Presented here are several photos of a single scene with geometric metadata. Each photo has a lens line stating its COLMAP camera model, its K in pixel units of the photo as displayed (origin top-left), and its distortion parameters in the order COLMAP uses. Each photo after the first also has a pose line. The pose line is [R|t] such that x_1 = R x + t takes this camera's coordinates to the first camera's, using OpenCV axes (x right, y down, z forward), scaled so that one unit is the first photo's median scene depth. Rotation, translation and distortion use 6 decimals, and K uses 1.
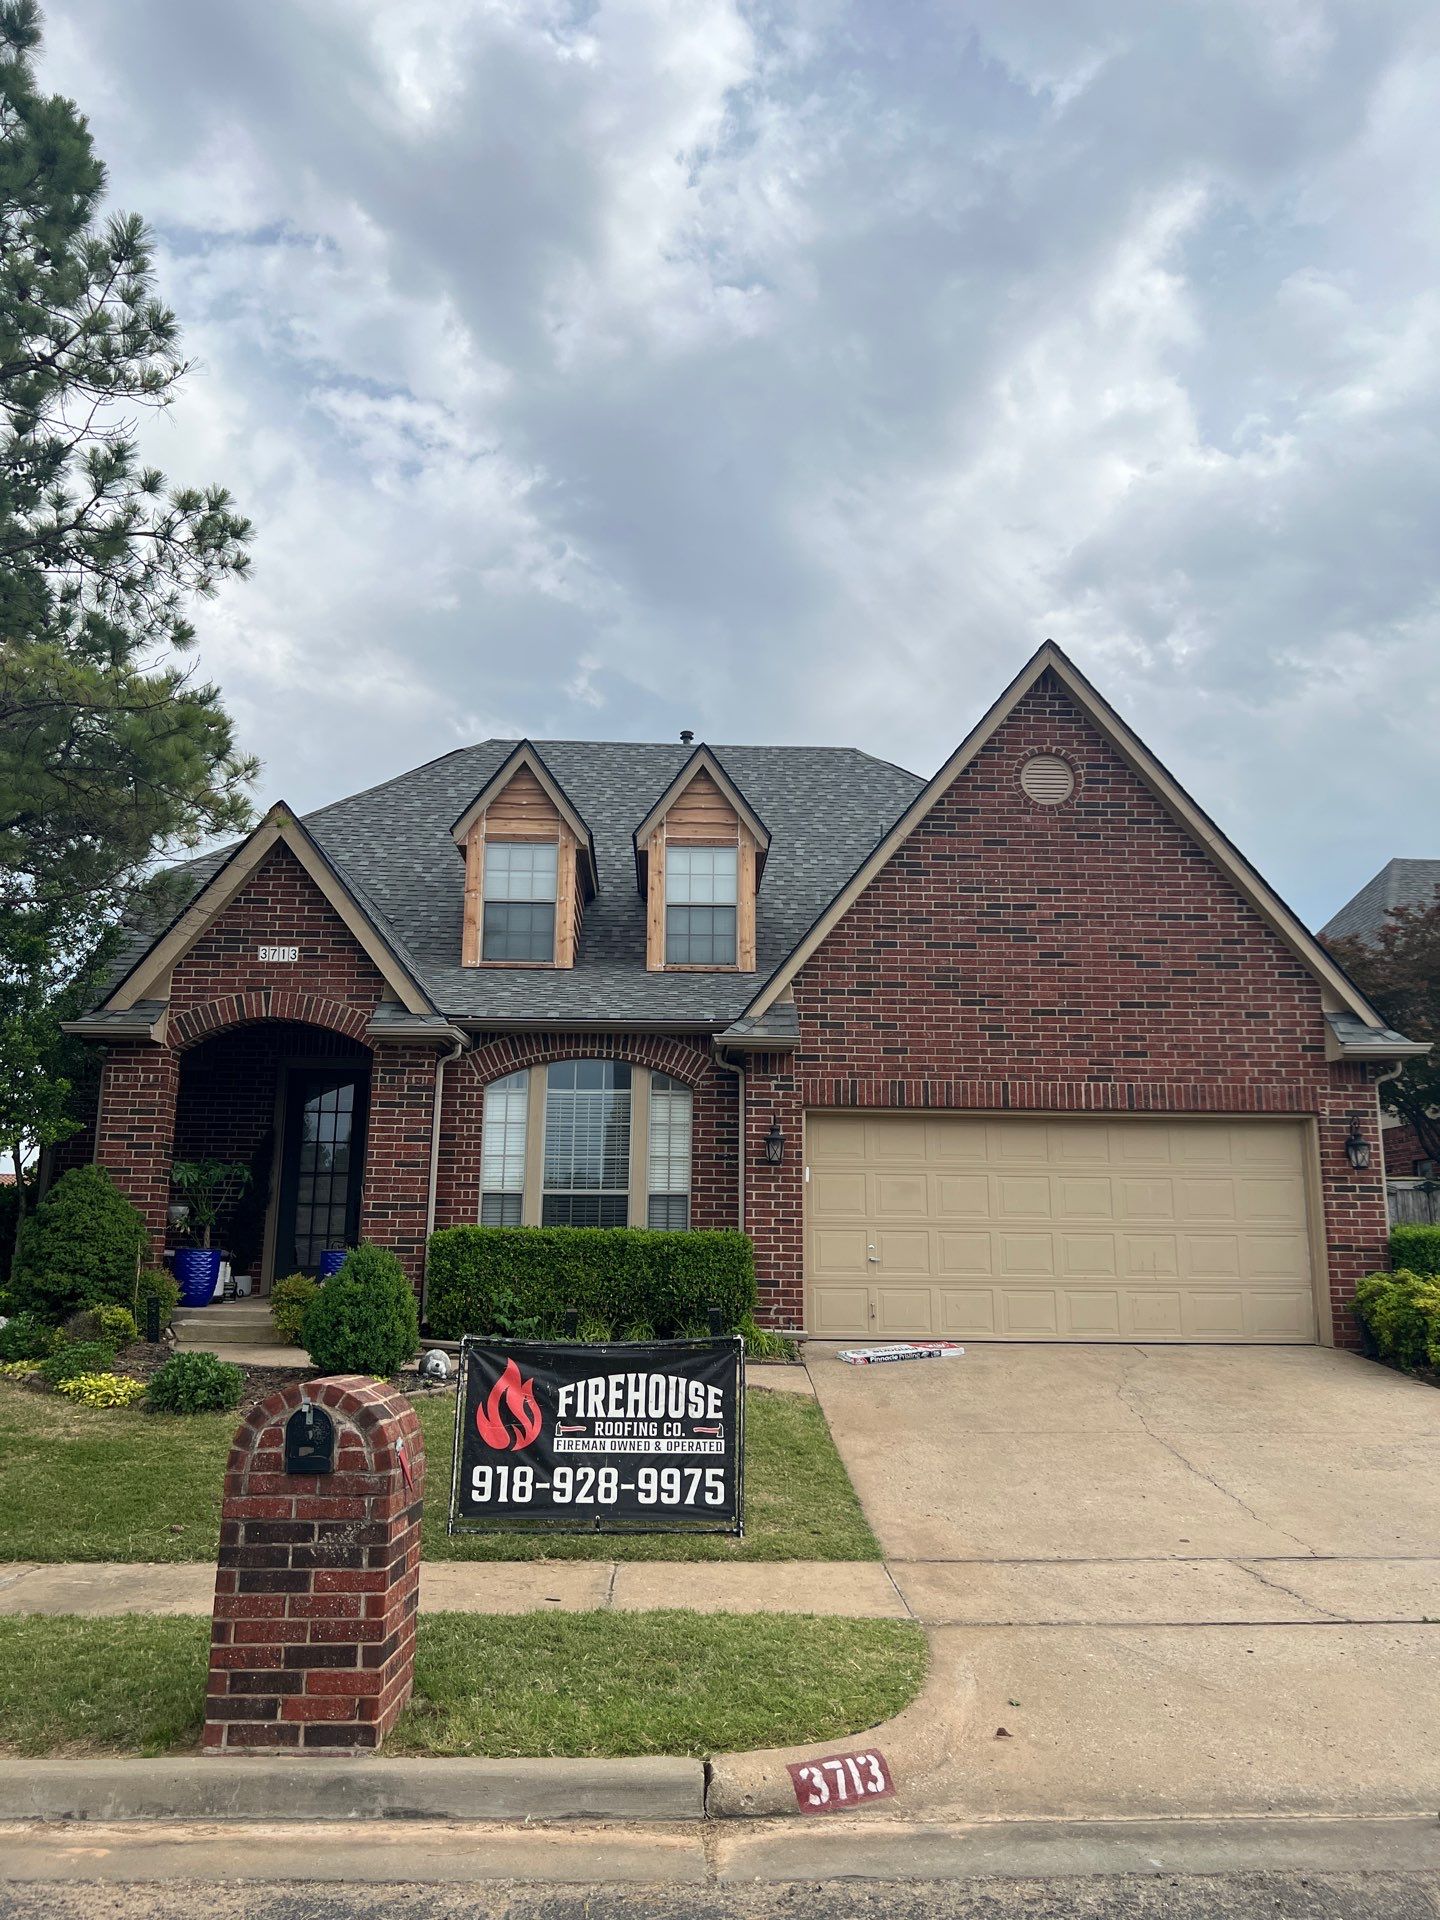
lens RADIAL K [[1529.5, 0, 720.0], [0, 1529.5, 960.0], [0, 0, 1]] dist [0.147237, -0.476238]
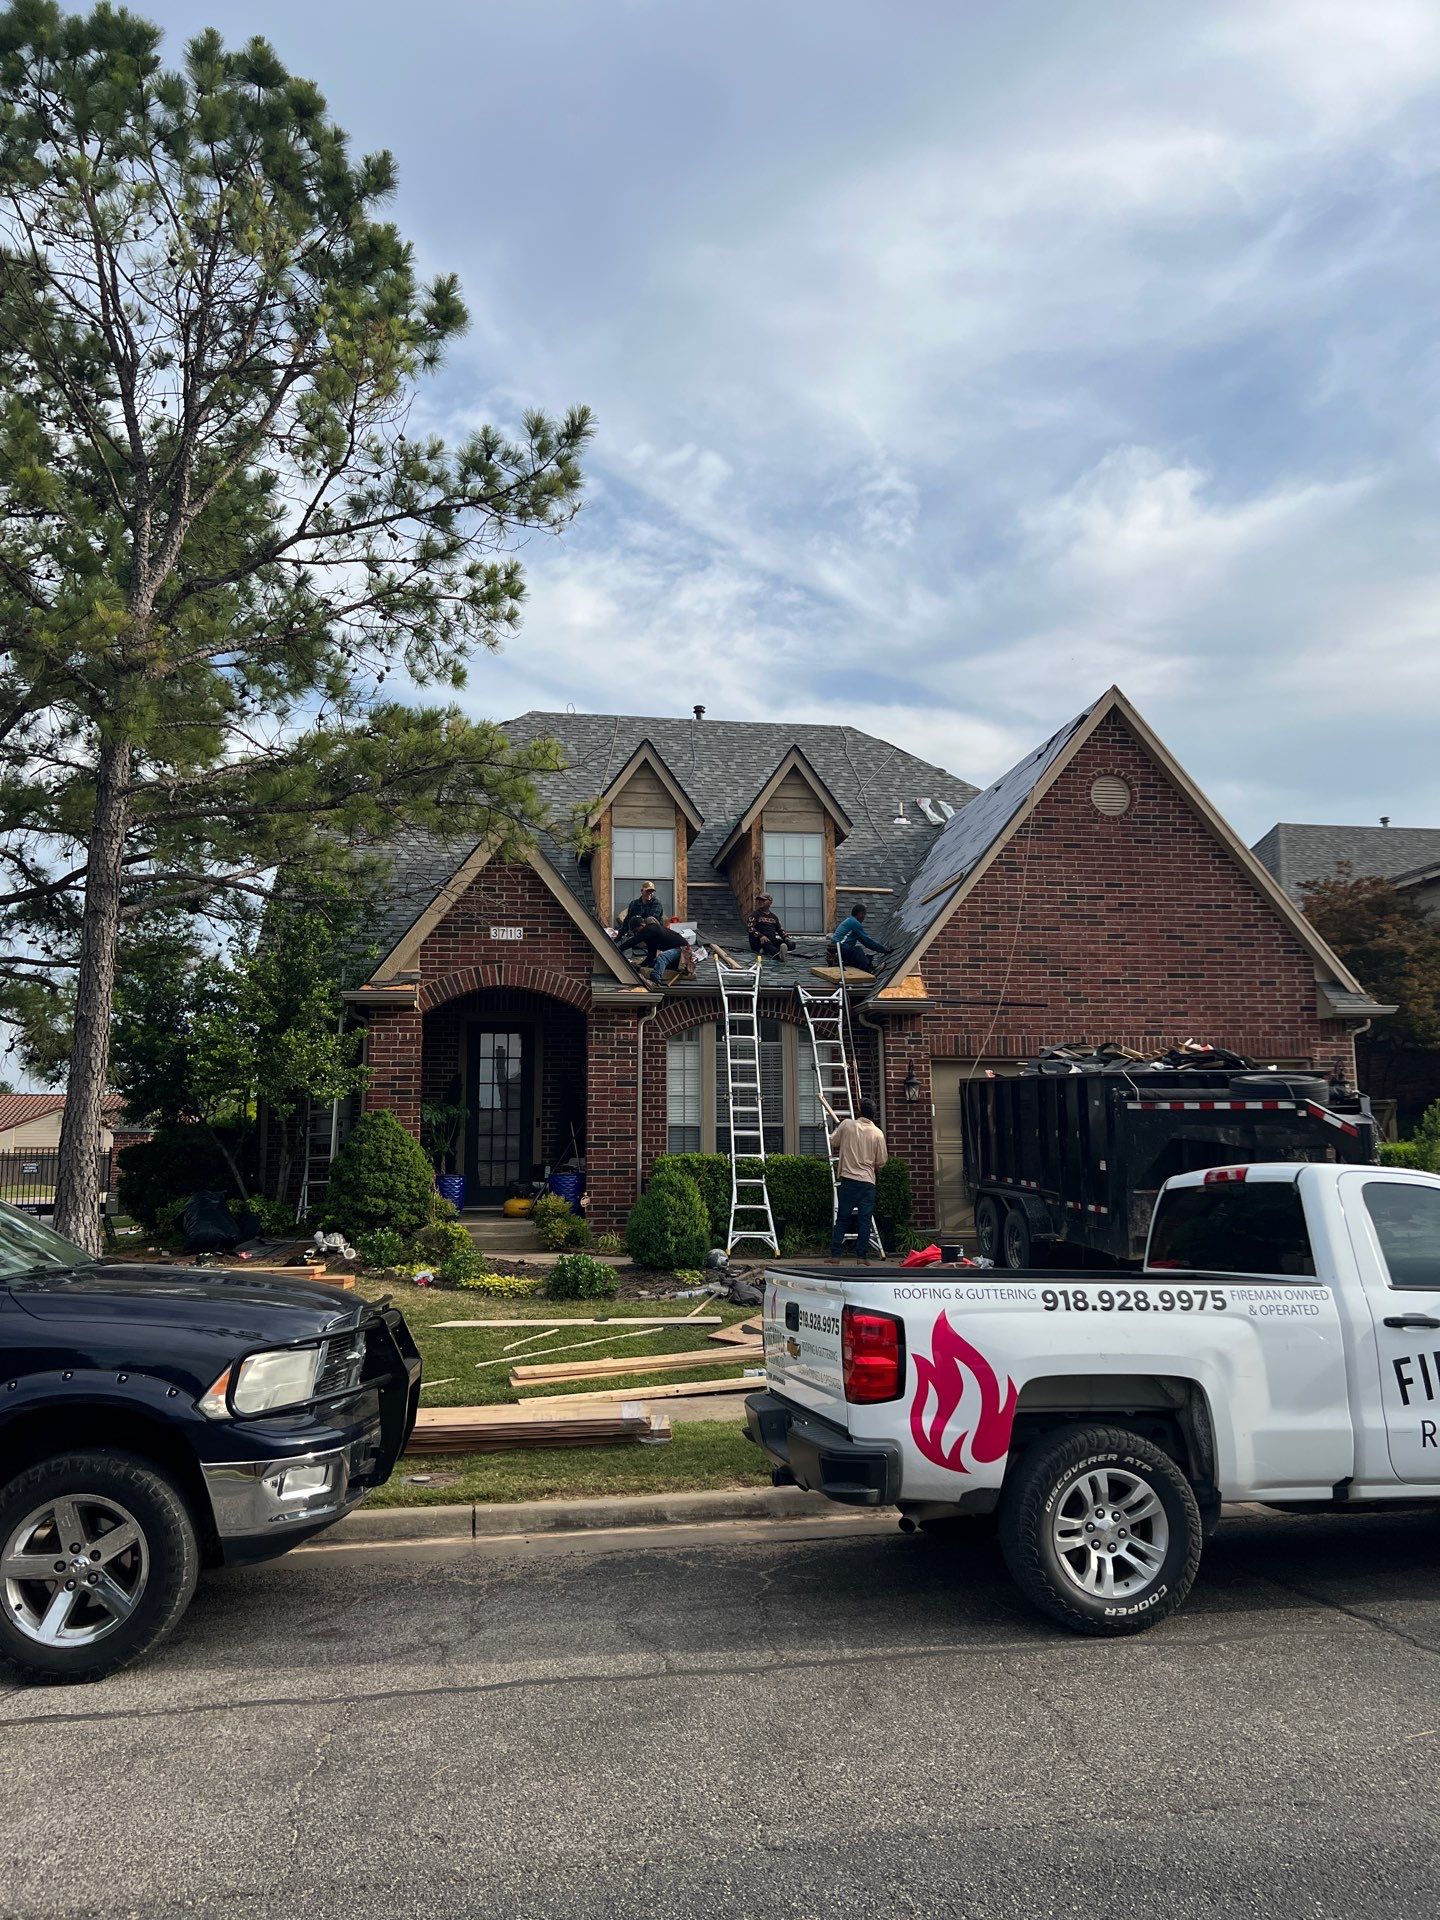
lens RADIAL K [[1529.5, 0, 720.0], [0, 1529.5, 960.0], [0, 0, 1]] dist [0.147237, -0.476238]
pose [[0.991423, 0.001808, 0.130683, -0.277108], [-0.009735, 0.998148, 0.060048, -0.057146], [-0.130332, -0.060805, 0.989604, -0.220271]]
